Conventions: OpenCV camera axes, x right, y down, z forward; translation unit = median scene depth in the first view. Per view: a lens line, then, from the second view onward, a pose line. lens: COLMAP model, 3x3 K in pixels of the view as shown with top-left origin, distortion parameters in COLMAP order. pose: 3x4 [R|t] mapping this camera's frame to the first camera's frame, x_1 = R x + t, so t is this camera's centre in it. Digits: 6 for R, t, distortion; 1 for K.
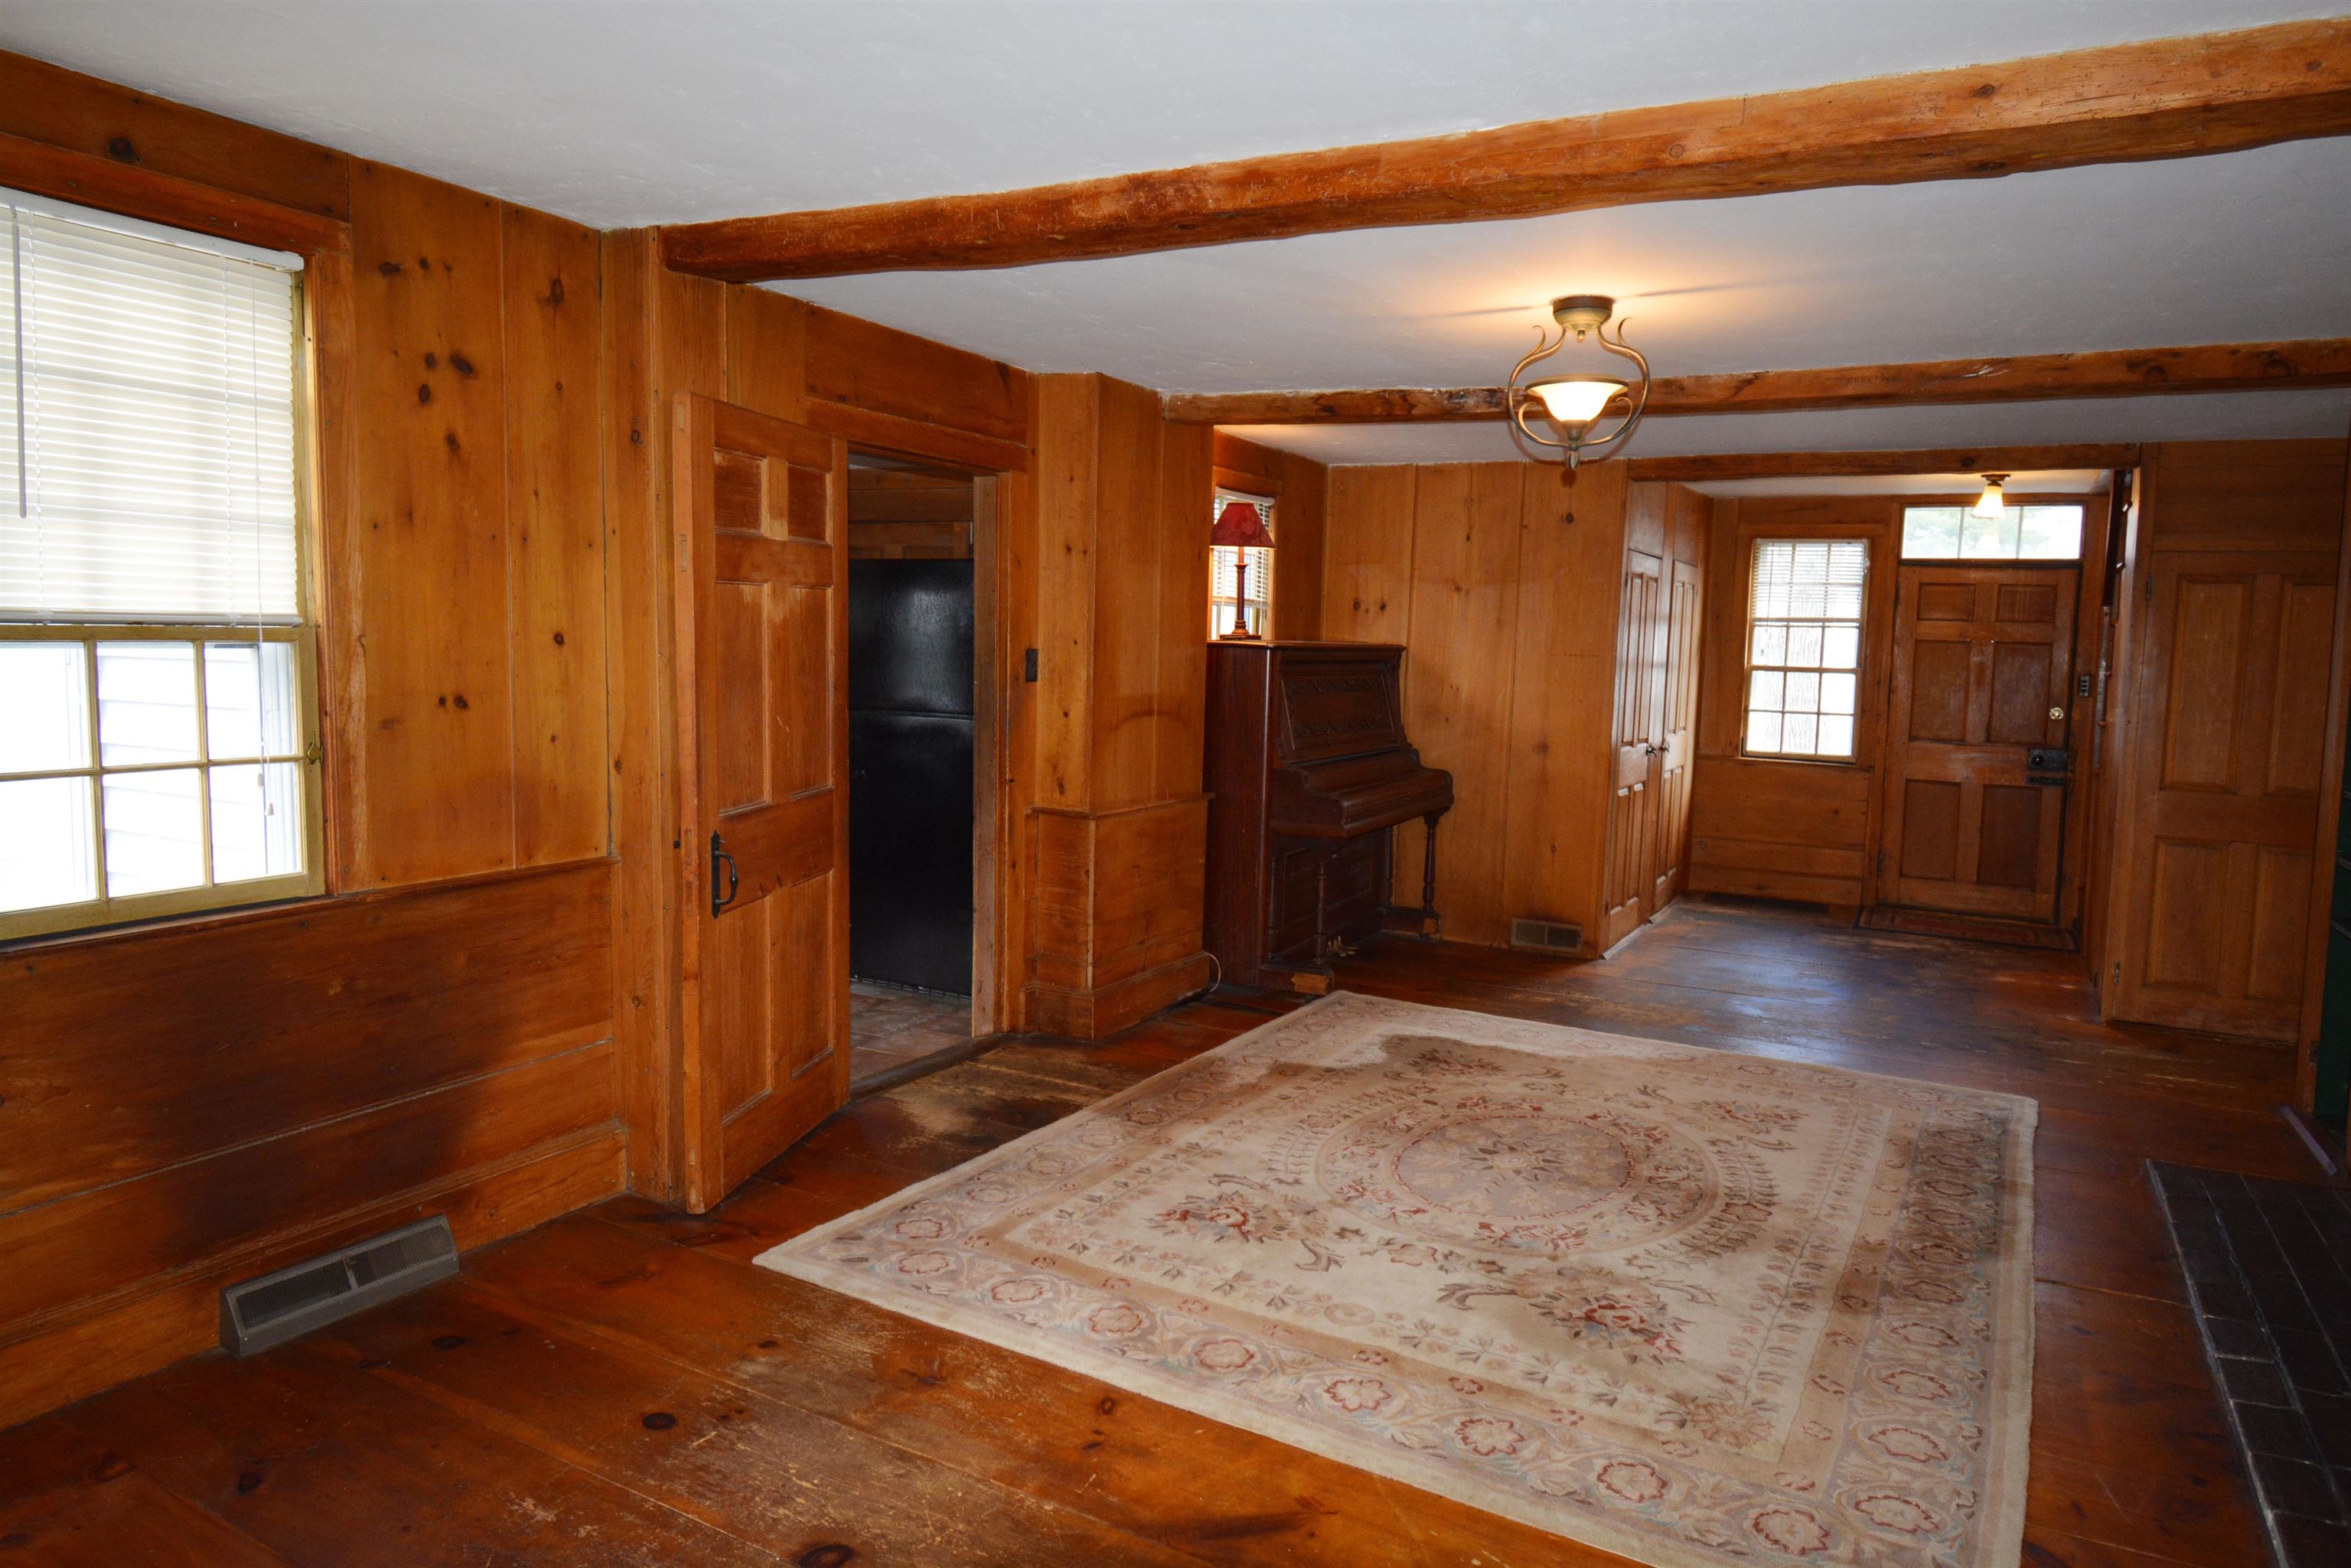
lens RADIAL K [[1481.1, 0, 1171.8], [0, 1481.1, 787.7], [0, 0, 1]] dist [0.005181, -0.001166]
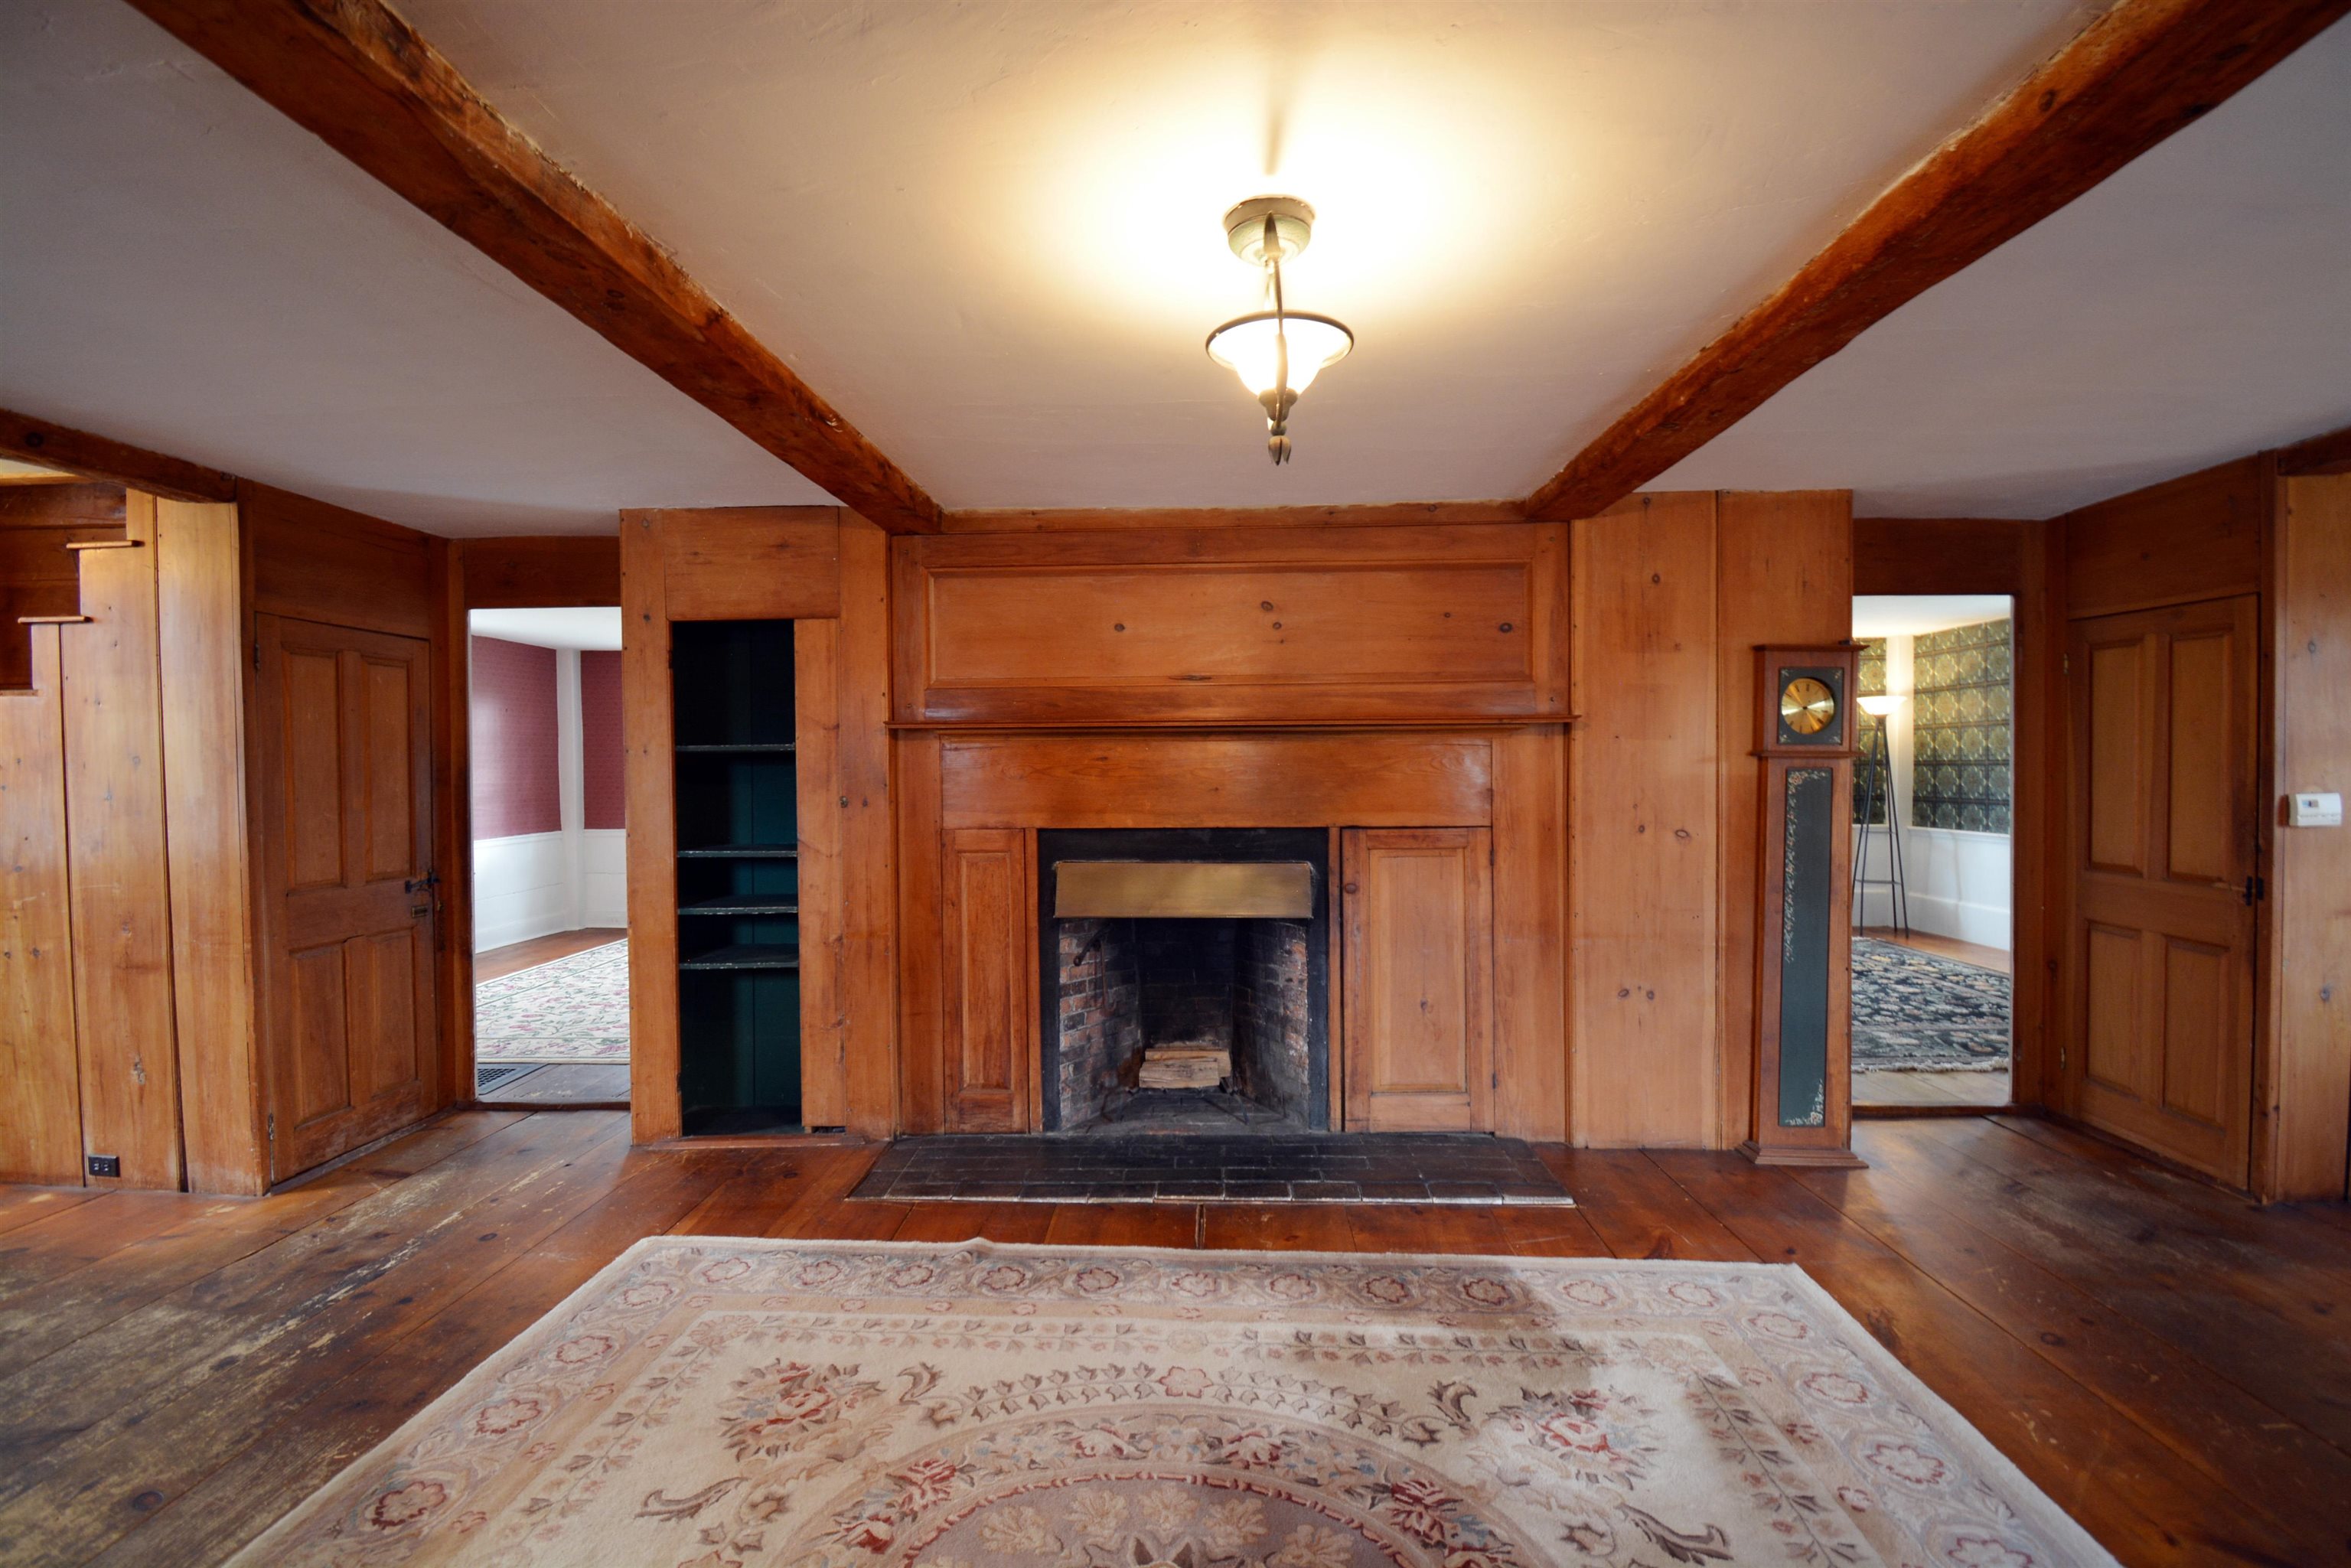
lens RADIAL K [[1039.3, 0, 1191.9], [0, 1039.3, 773.0], [0, 0, 1]] dist [0.006845, -0.018742]
pose [[-0.458523, -0.034536, 0.888011, -0.102428], [0.082491, 0.993276, 0.081224, -0.084941], [-0.884845, 0.110496, -0.452592, 0.940639]]
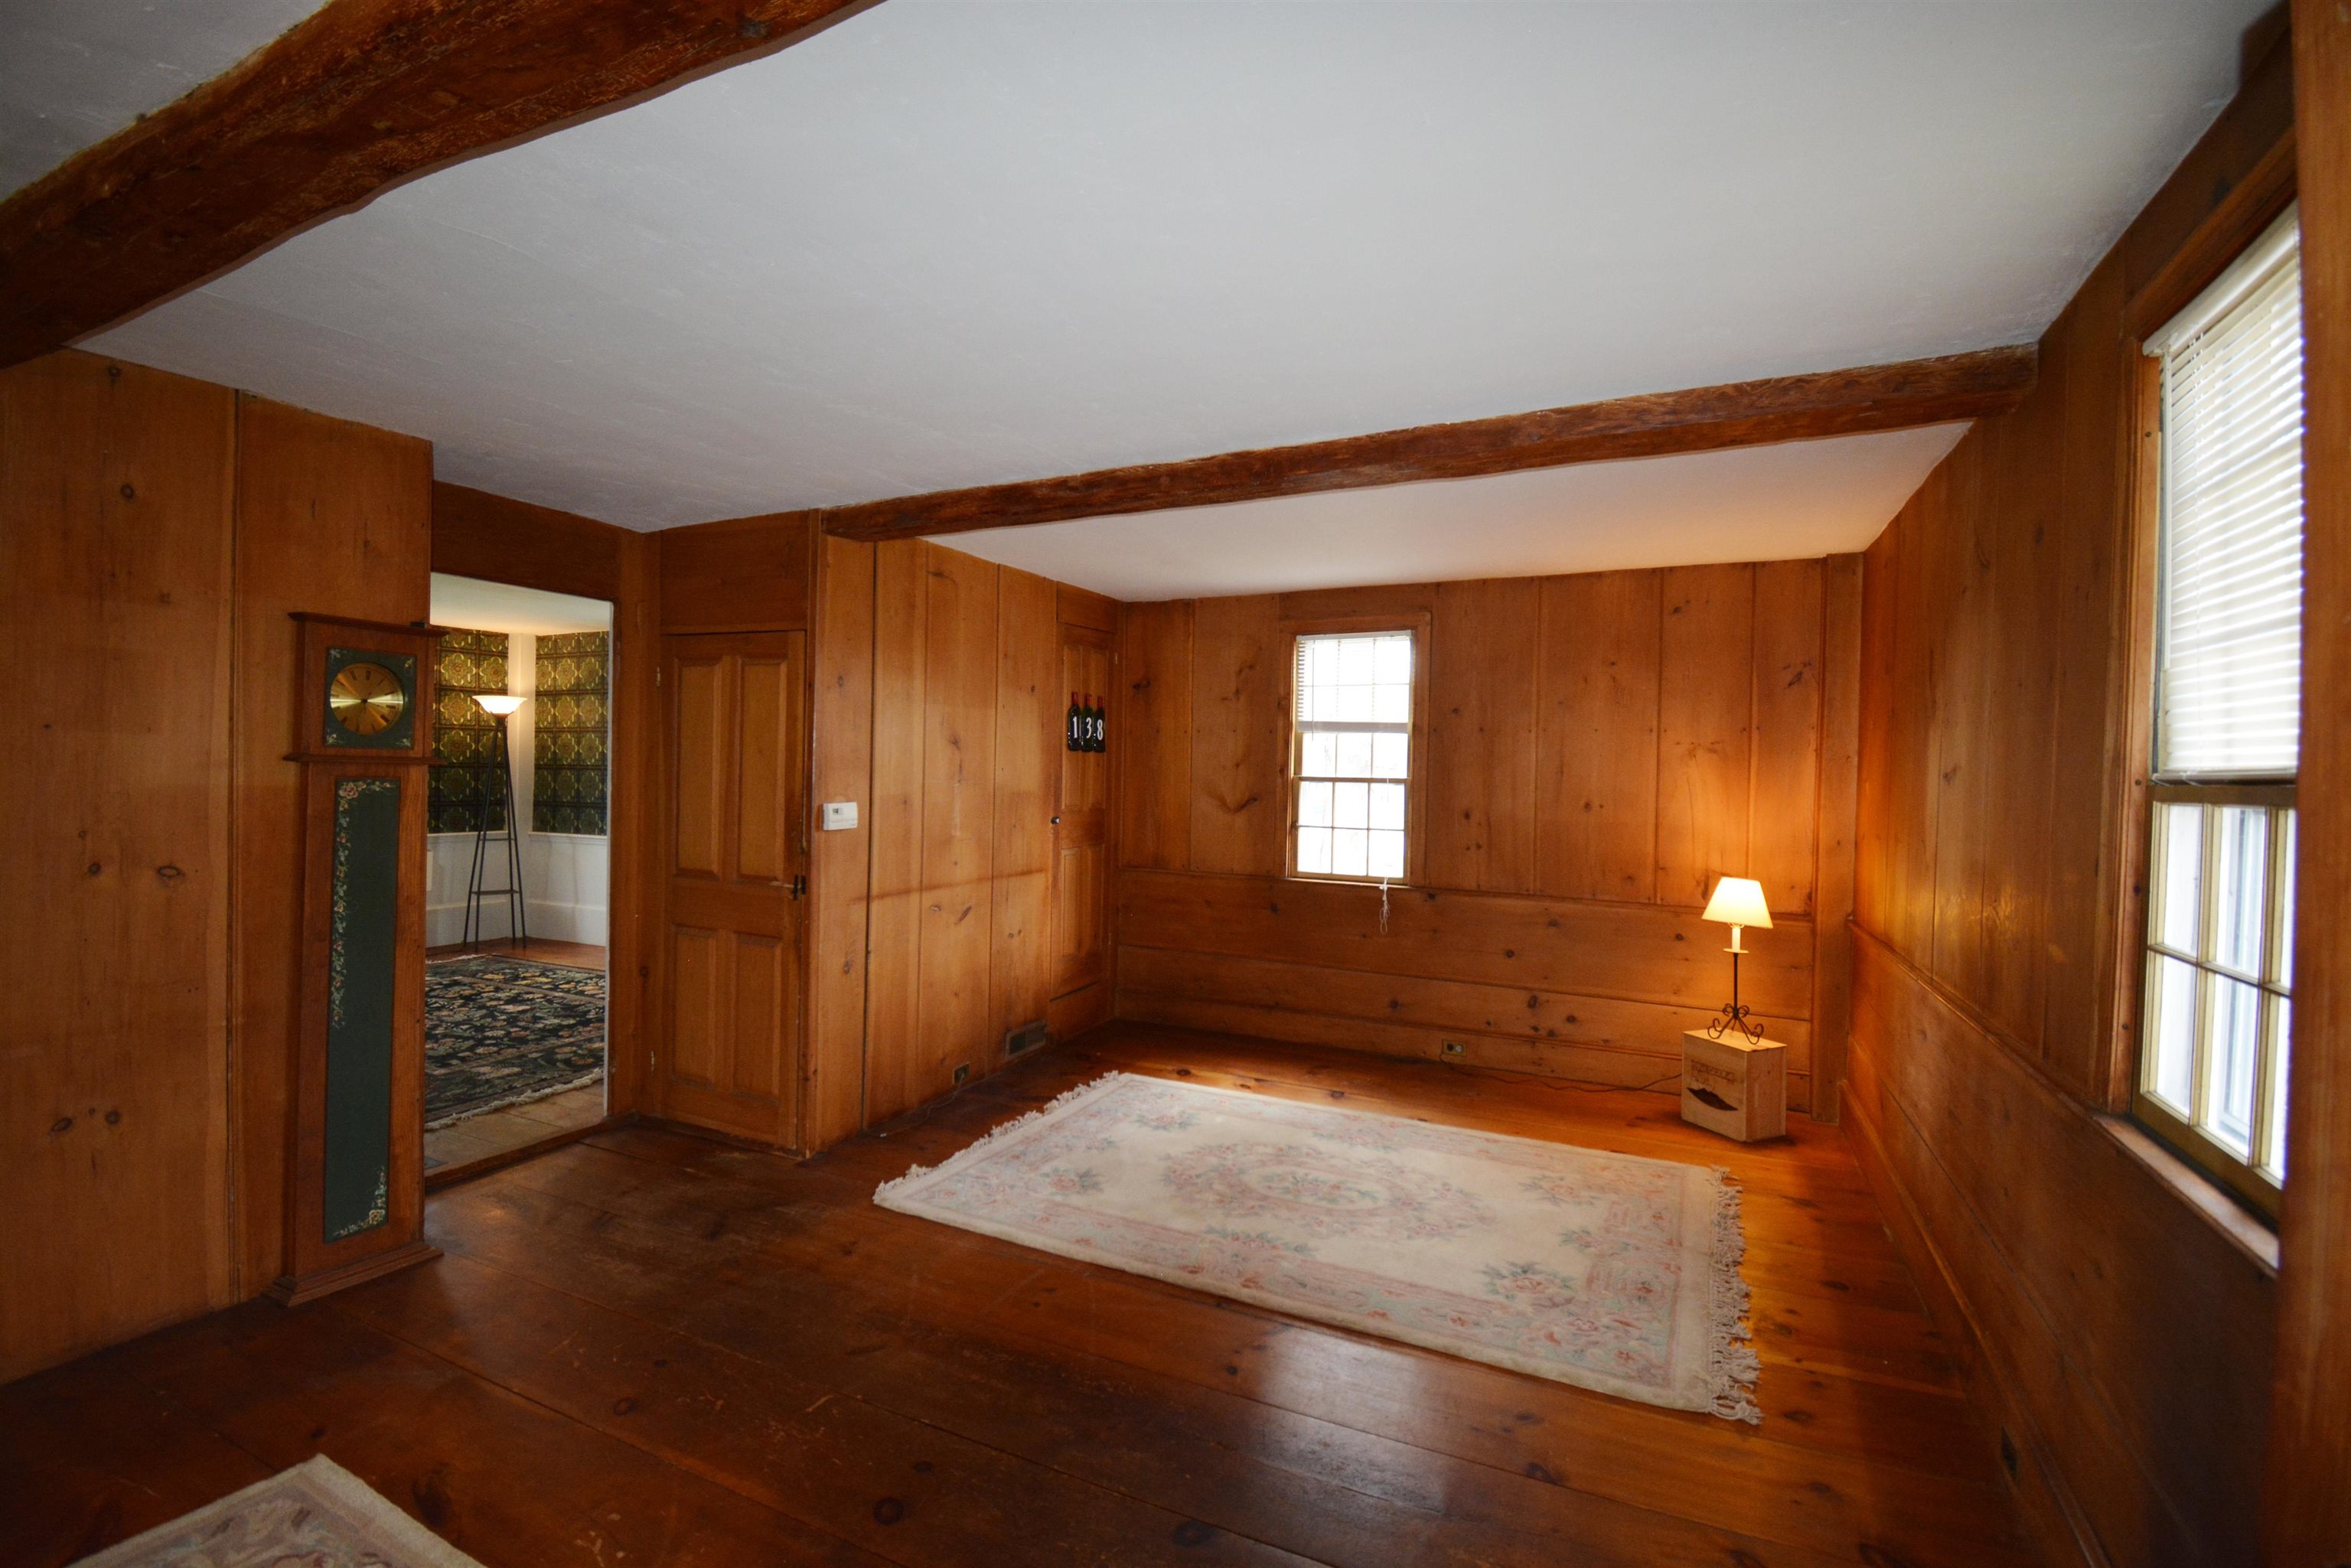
lens RADIAL K [[1039.3, 0, 1180.6], [0, 1039.3, 771.7], [0, 0, 1]] dist [0.006845, -0.018742]
pose [[-0.997528, -0.044159, -0.054657, -0.069962], [-0.049587, 0.993517, 0.102298, -0.077481], [0.049785, 0.104755, -0.993251, 0.816941]]
